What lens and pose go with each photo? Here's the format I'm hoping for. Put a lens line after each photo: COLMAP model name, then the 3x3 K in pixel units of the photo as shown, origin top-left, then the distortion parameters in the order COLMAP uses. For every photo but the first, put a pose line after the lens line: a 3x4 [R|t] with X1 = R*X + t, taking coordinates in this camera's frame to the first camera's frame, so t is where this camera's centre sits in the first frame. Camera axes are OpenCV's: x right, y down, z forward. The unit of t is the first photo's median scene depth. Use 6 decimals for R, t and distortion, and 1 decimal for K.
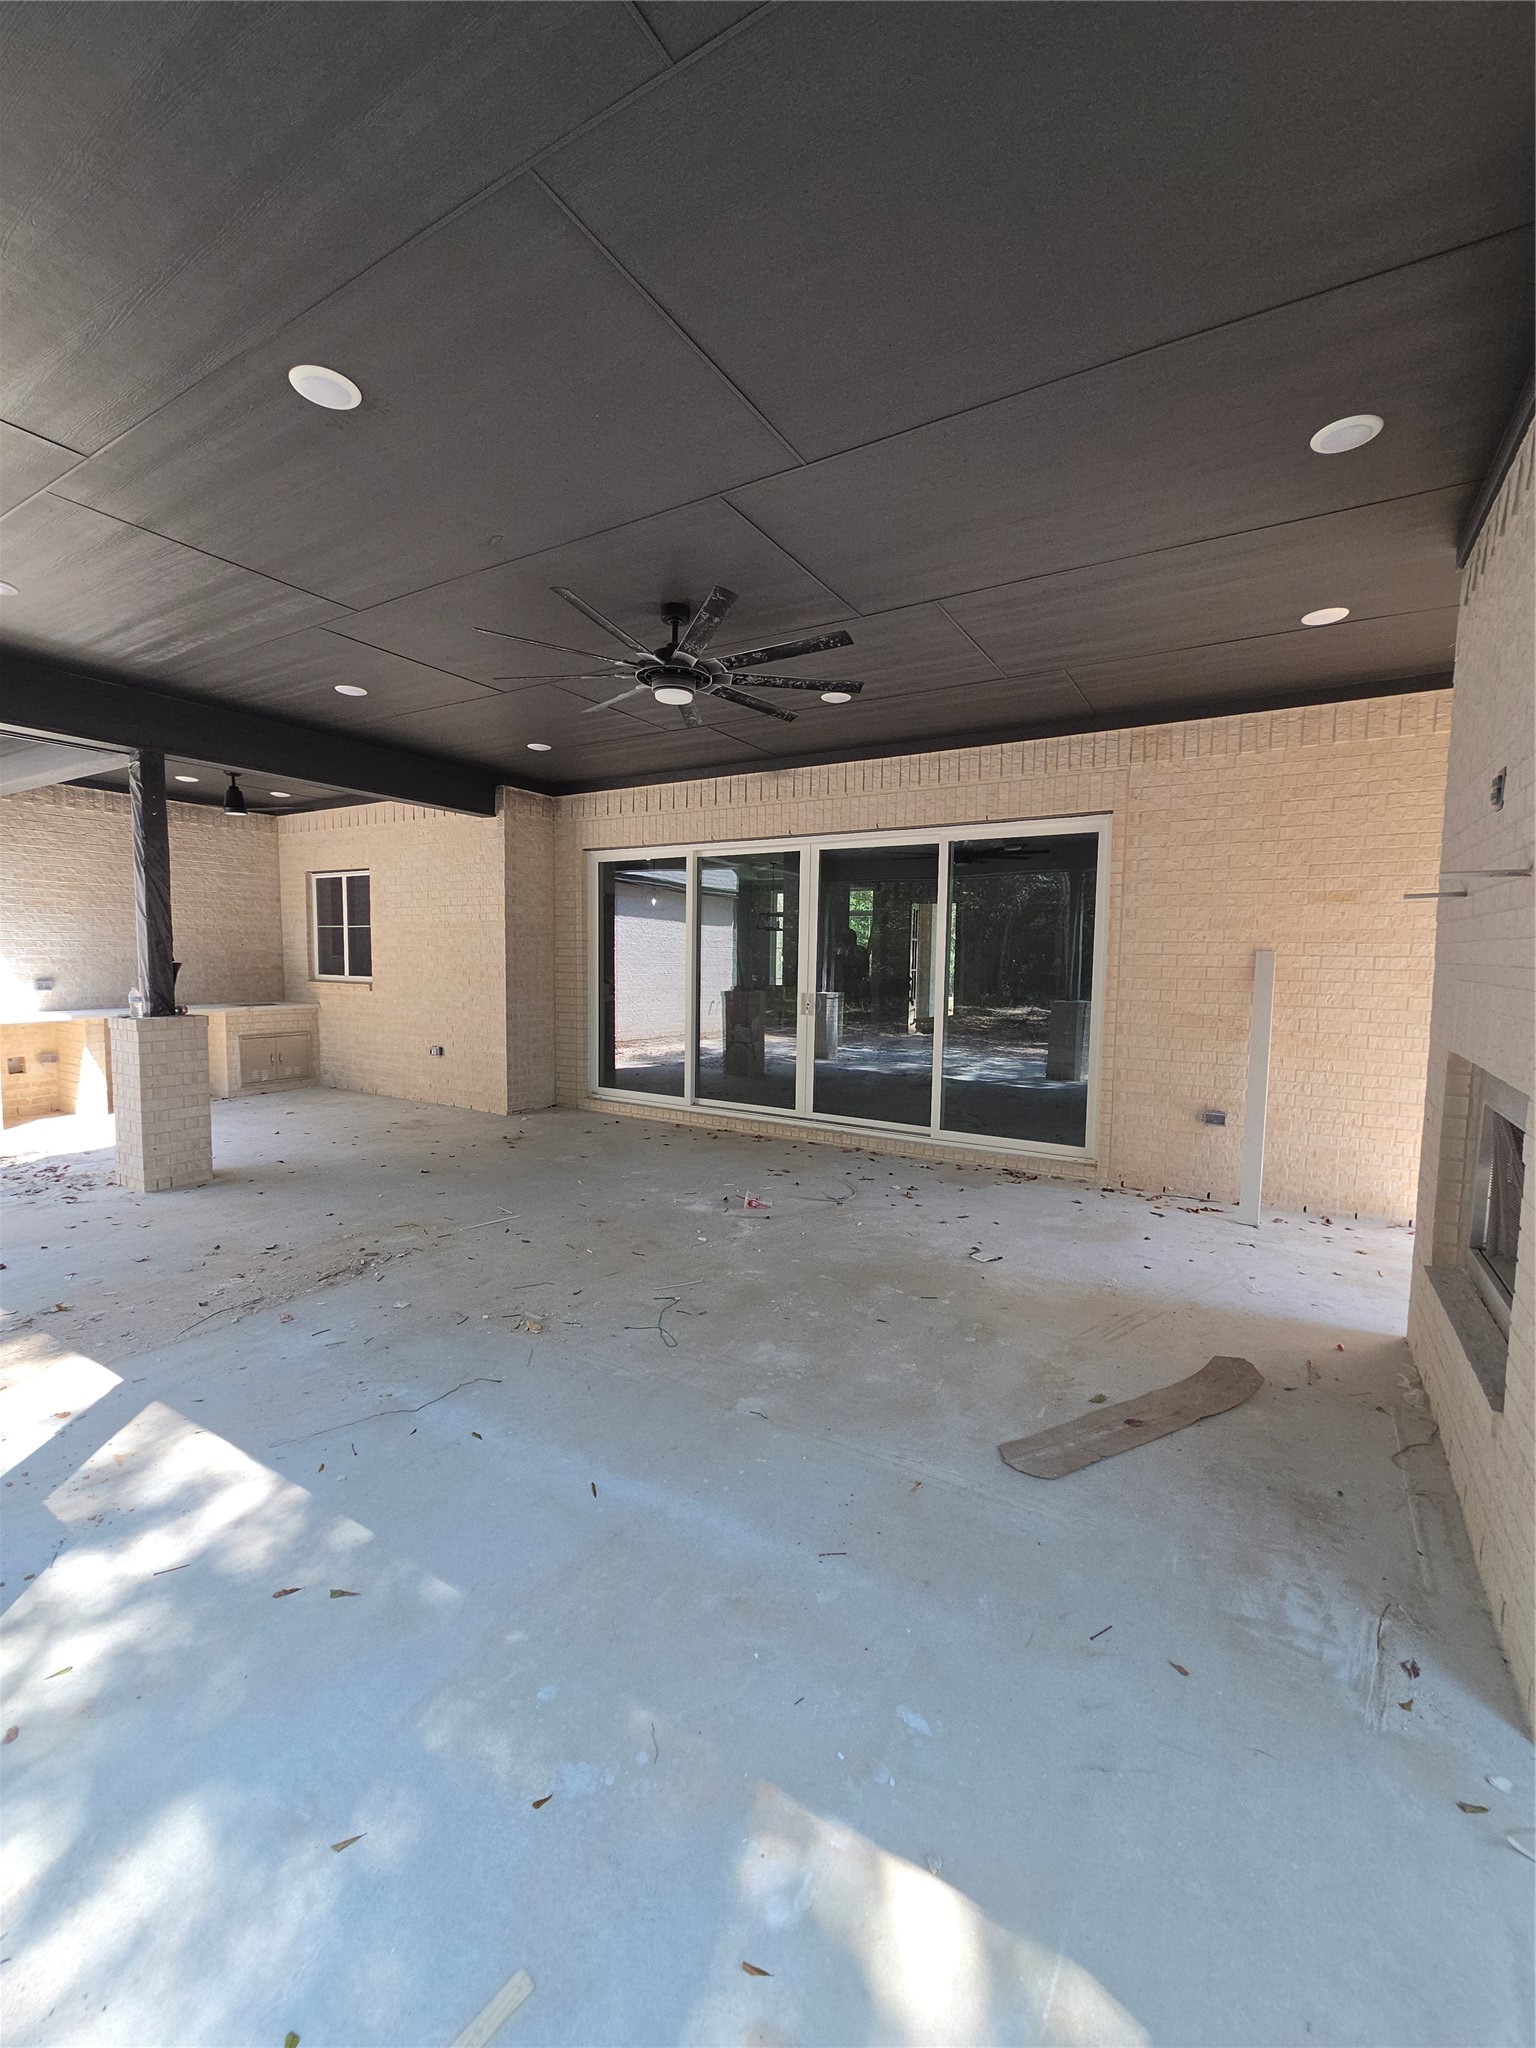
lens RADIAL K [[845.0, 0, 759.7], [0, 845.0, 1021.4], [0, 0, 1]] dist [0.002512, 0.002142]
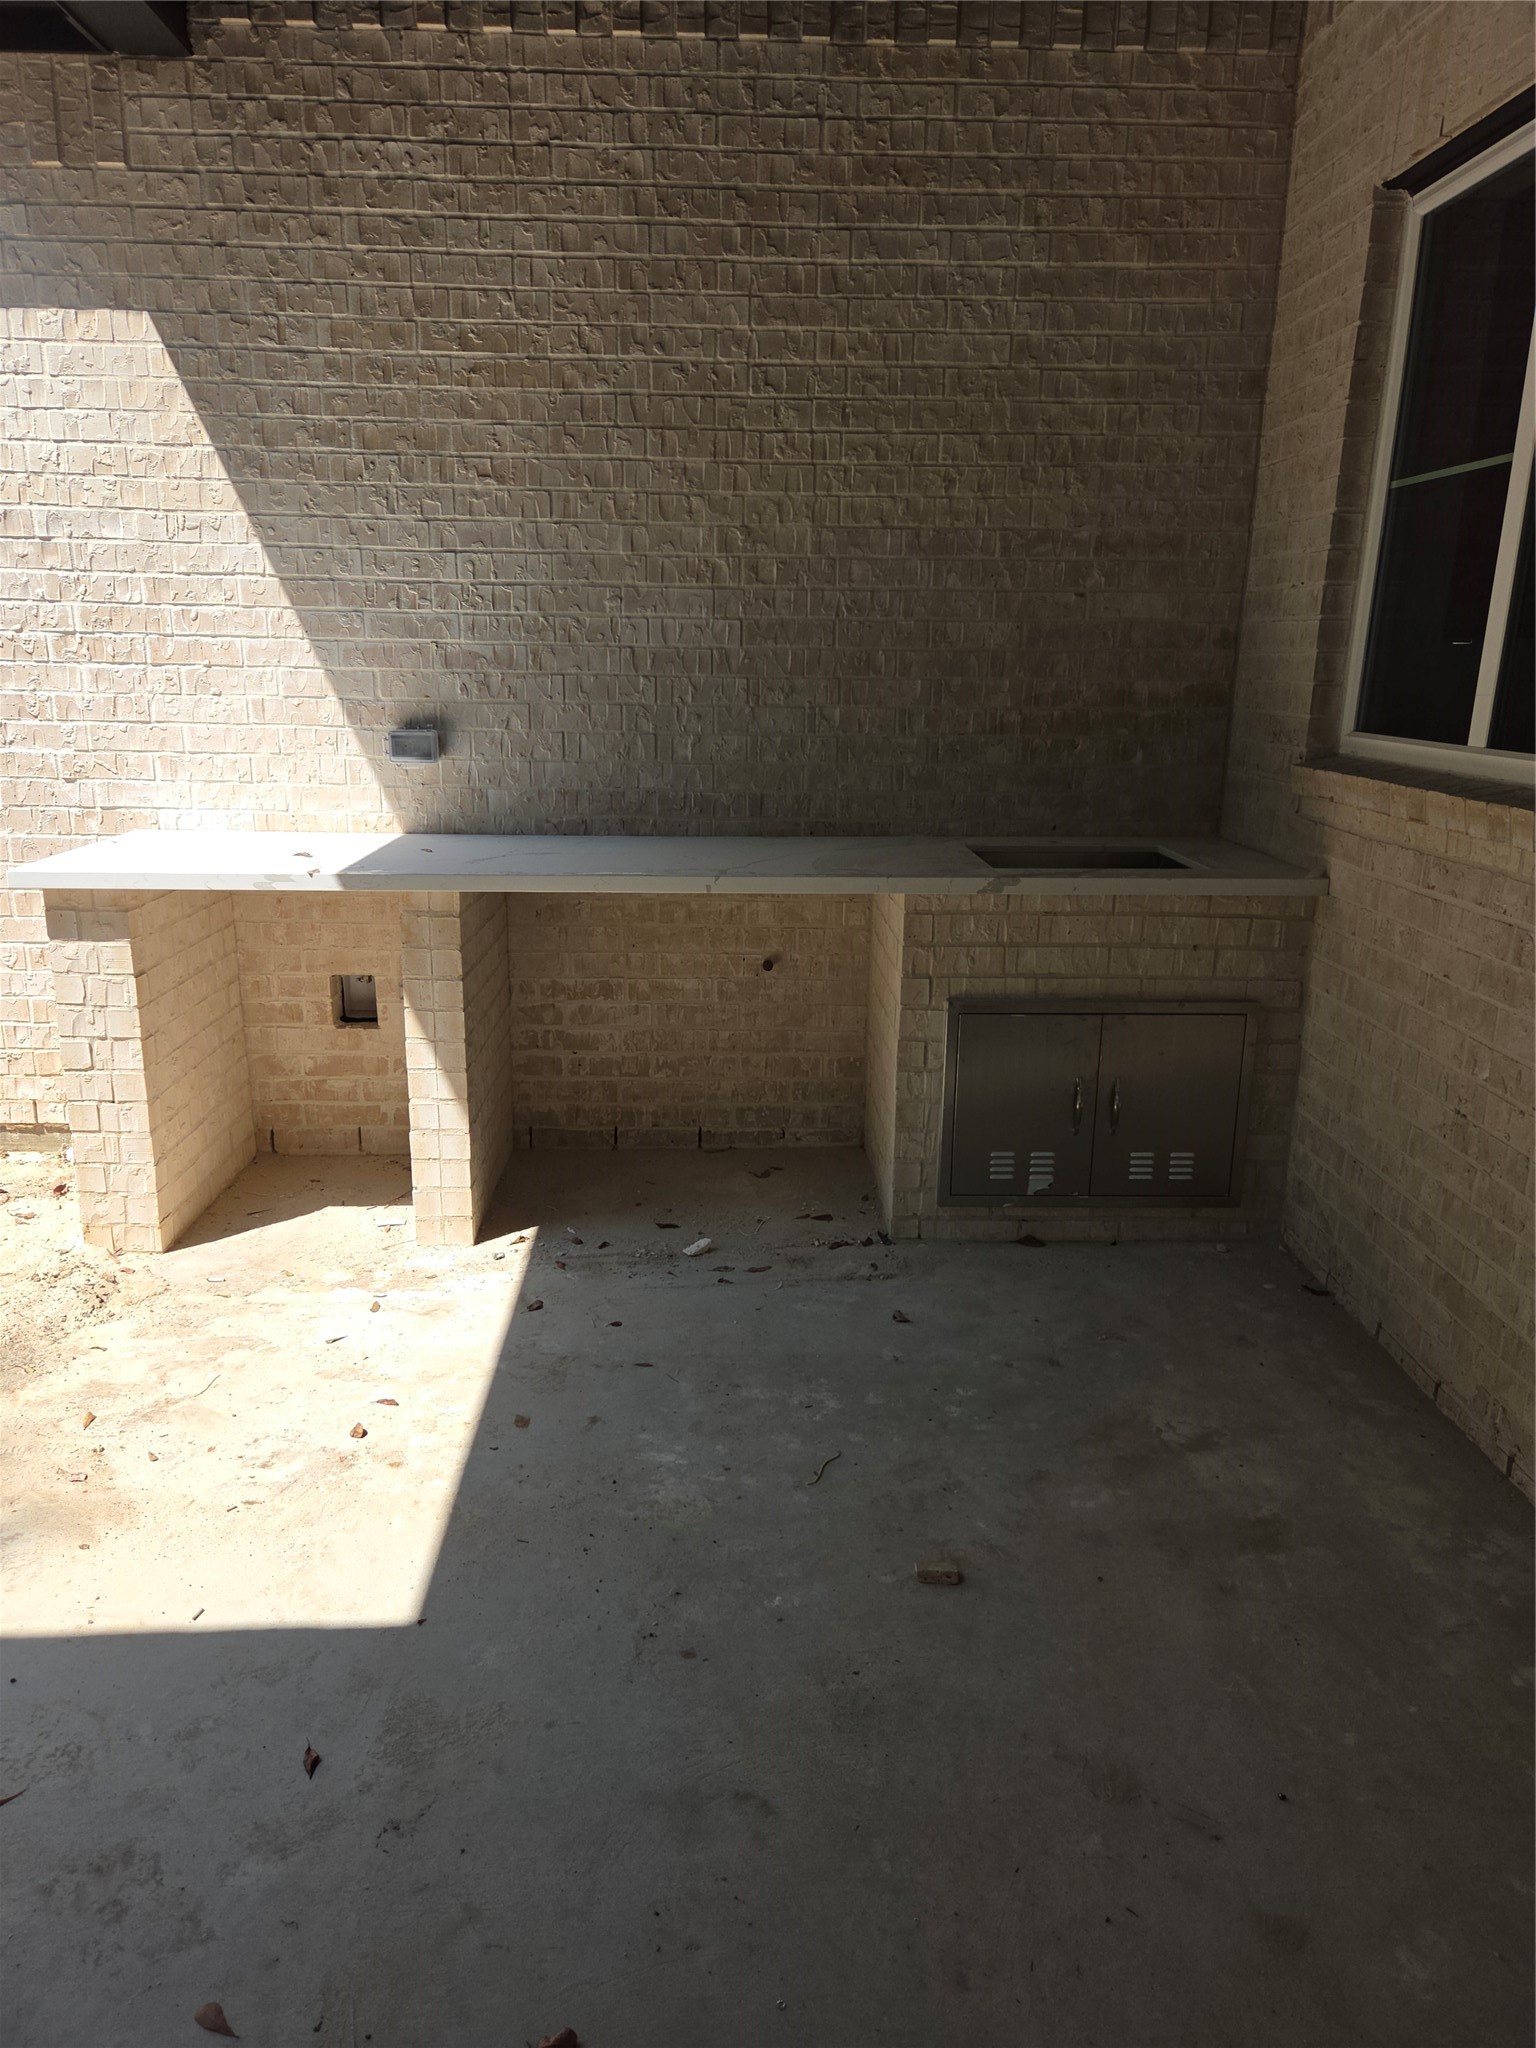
lens RADIAL K [[1371.2, 0, 764.1], [0, 1371.2, 1017.7], [0, 0, 1]] dist [0.041325, -0.005199]
pose [[0.551943, 0.209980, -0.807011, -0.379725], [-0.071830, 0.976152, 0.204862, -0.056364], [0.830782, -0.055104, 0.553863, 0.836200]]
